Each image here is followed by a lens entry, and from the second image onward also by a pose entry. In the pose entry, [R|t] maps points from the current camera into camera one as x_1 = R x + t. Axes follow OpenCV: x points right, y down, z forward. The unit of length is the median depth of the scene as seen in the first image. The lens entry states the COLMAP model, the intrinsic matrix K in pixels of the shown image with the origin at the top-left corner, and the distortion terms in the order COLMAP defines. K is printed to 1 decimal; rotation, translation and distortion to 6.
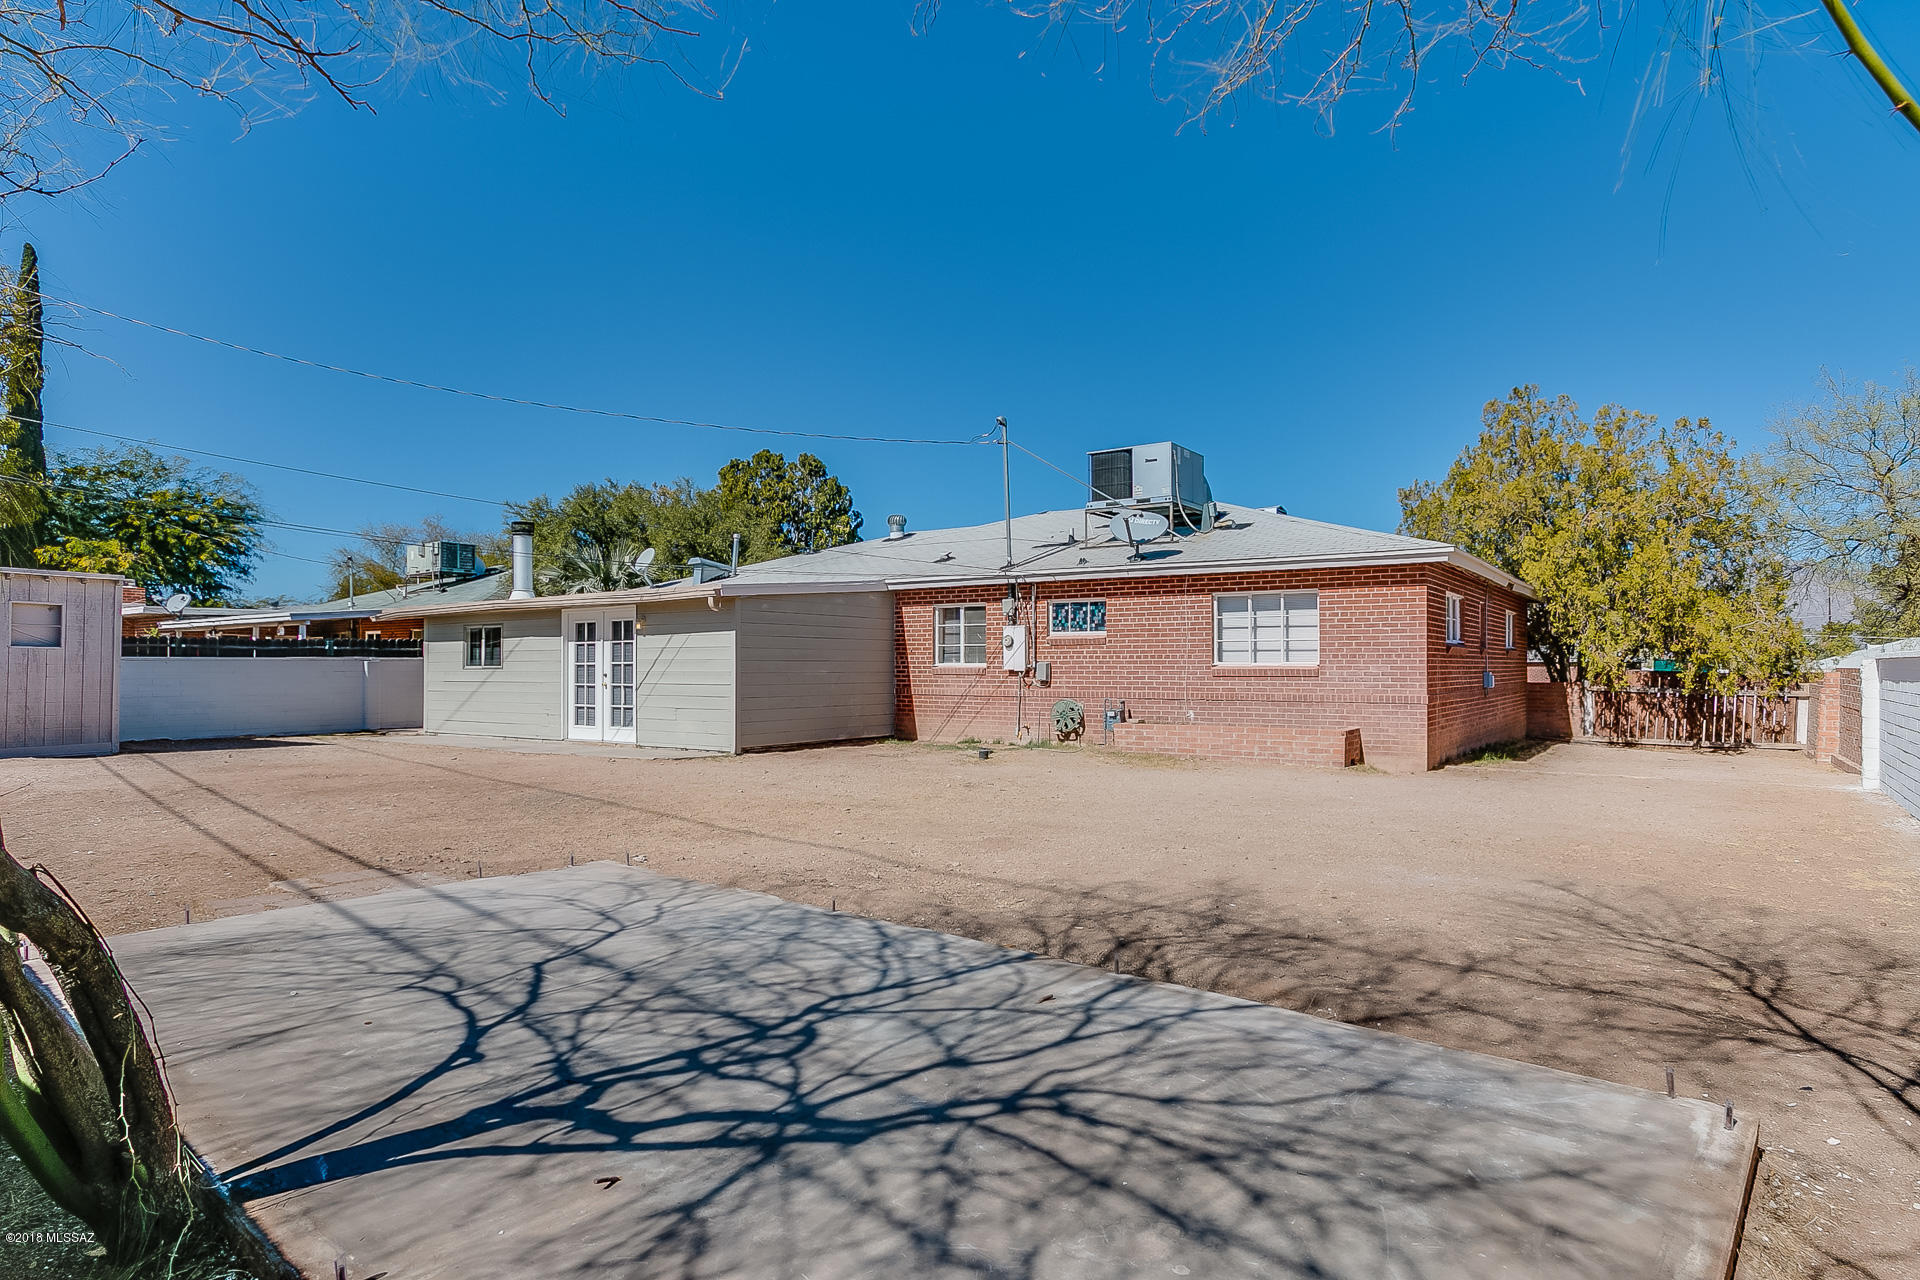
lens RADIAL K [[1058.1, 0, 940.8], [0, 1058.1, 657.1], [0, 0, 1]] dist [-0.003393, 0.001053]
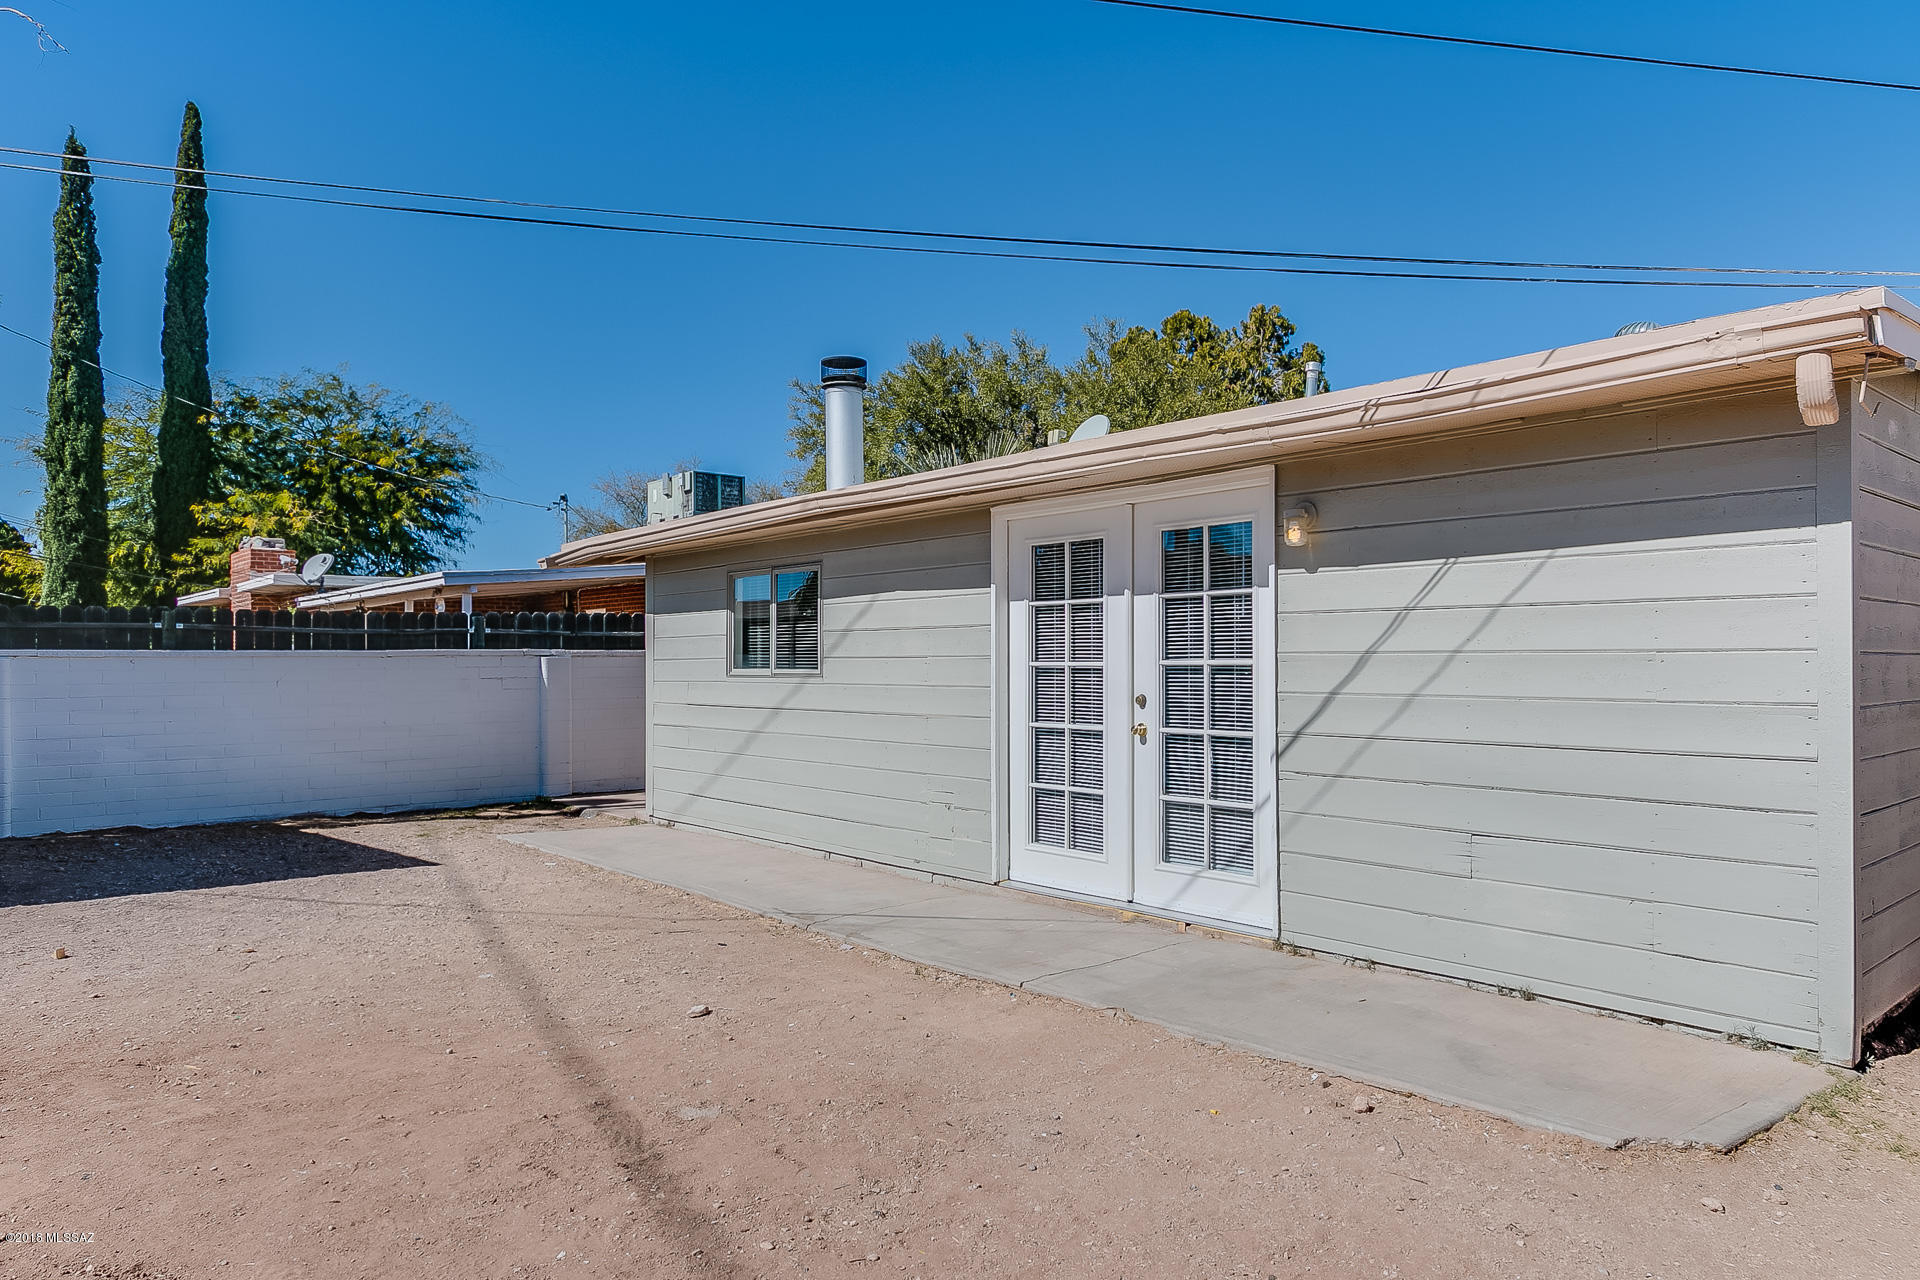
lens RADIAL K [[1201.0, 0, 958.5], [0, 1201.0, 662.3], [0, 0, 1]] dist [-0.002476, -0.000484]
pose [[0.972710, -0.001525, -0.232021, -0.260492], [0.004074, 0.999936, 0.010510, 0.001299], [0.231990, -0.011169, 0.972654, 0.575679]]
